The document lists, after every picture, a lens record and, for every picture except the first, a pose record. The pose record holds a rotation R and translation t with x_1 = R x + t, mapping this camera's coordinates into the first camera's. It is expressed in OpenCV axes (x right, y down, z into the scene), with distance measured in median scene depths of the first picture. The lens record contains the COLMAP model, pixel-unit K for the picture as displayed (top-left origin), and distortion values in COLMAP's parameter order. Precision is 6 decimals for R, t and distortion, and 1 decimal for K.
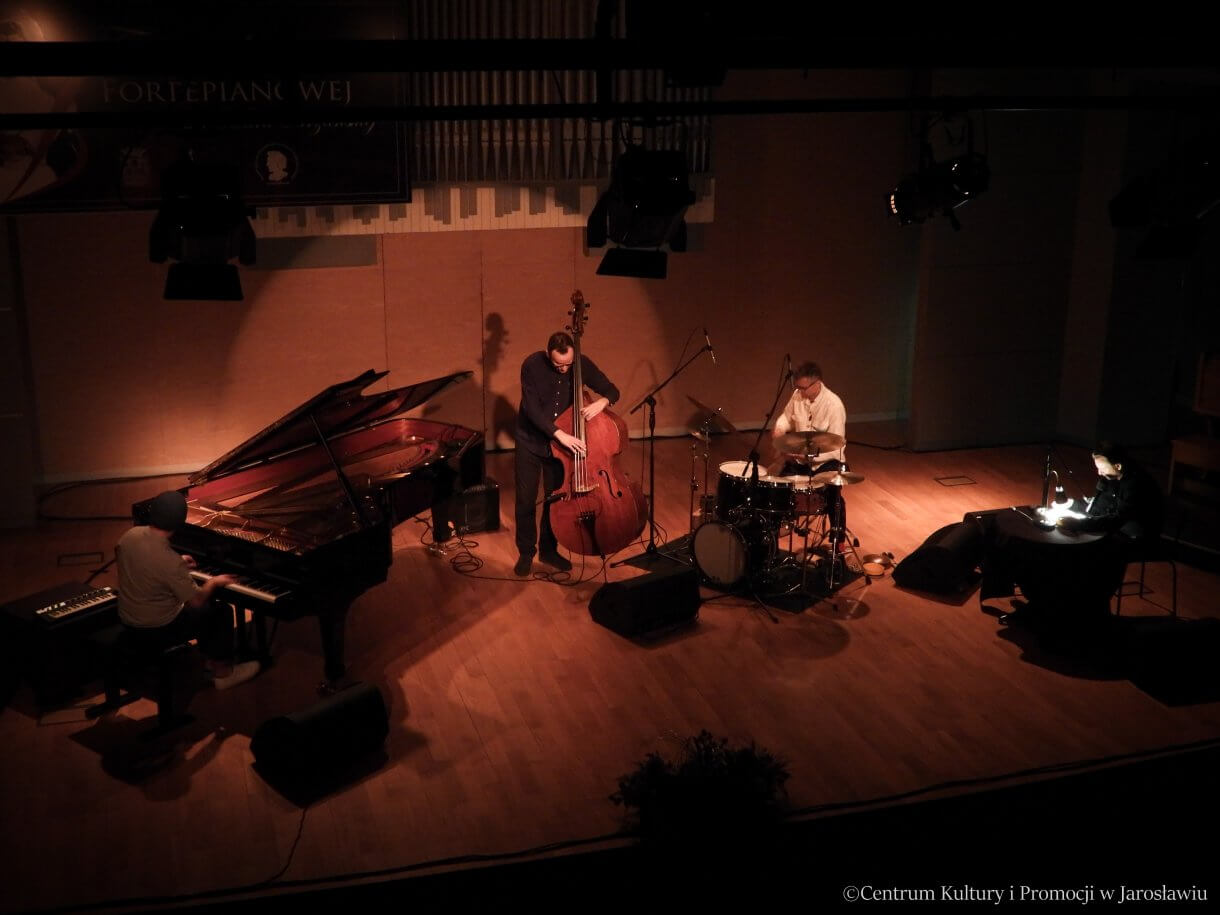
lens RADIAL K [[1635.4, 0, 671.9], [0, 1635.4, 460.4], [0, 0, 1]] dist [0.012868, -0.007882]
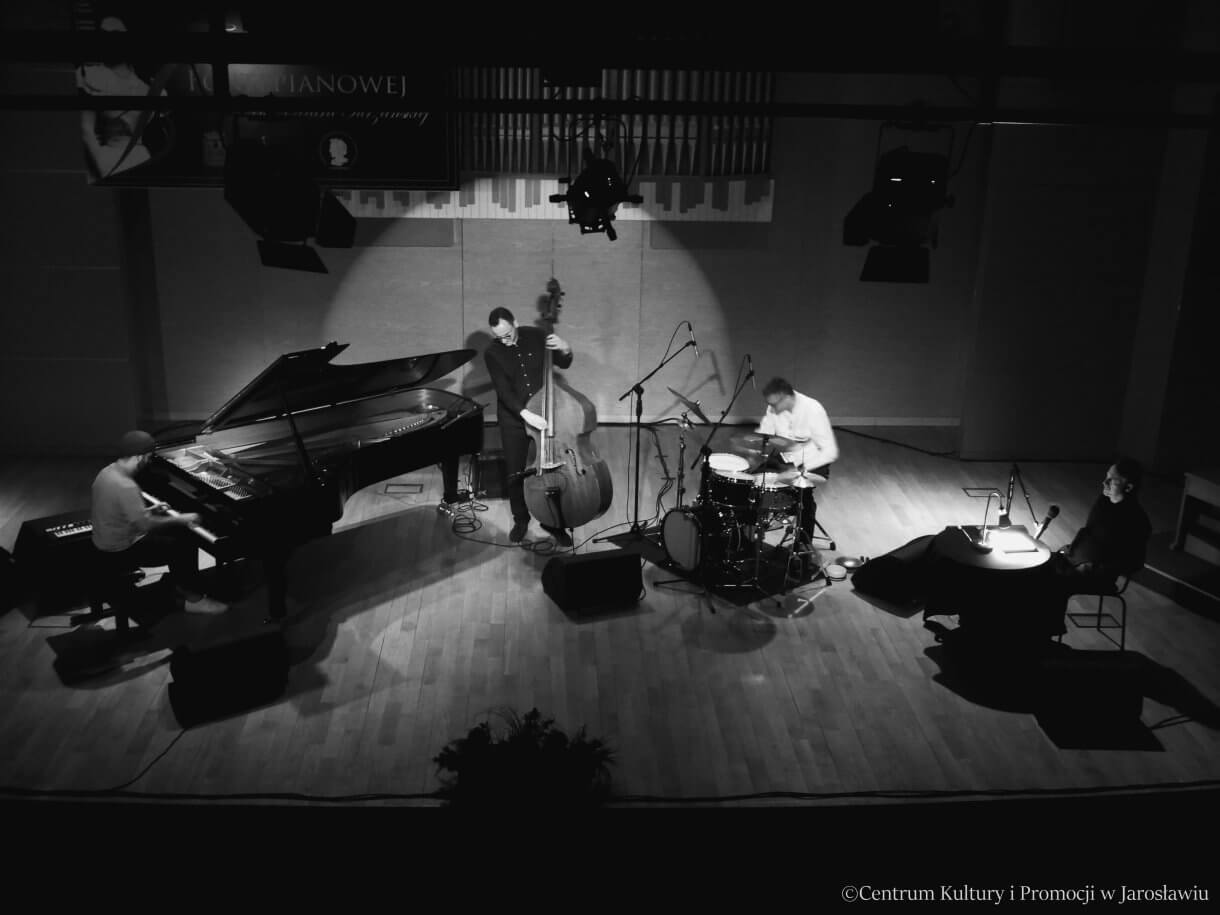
lens RADIAL K [[1455.5, 0, 592.9], [0, 1455.5, 503.7], [0, 0, 1]] dist [-0.010490, 0.049847]
pose [[0.958968, 0.098311, -0.265922, 0.216888], [-0.084118, 0.994381, 0.064276, -0.021195], [0.270747, -0.039270, 0.961849, 0.090095]]
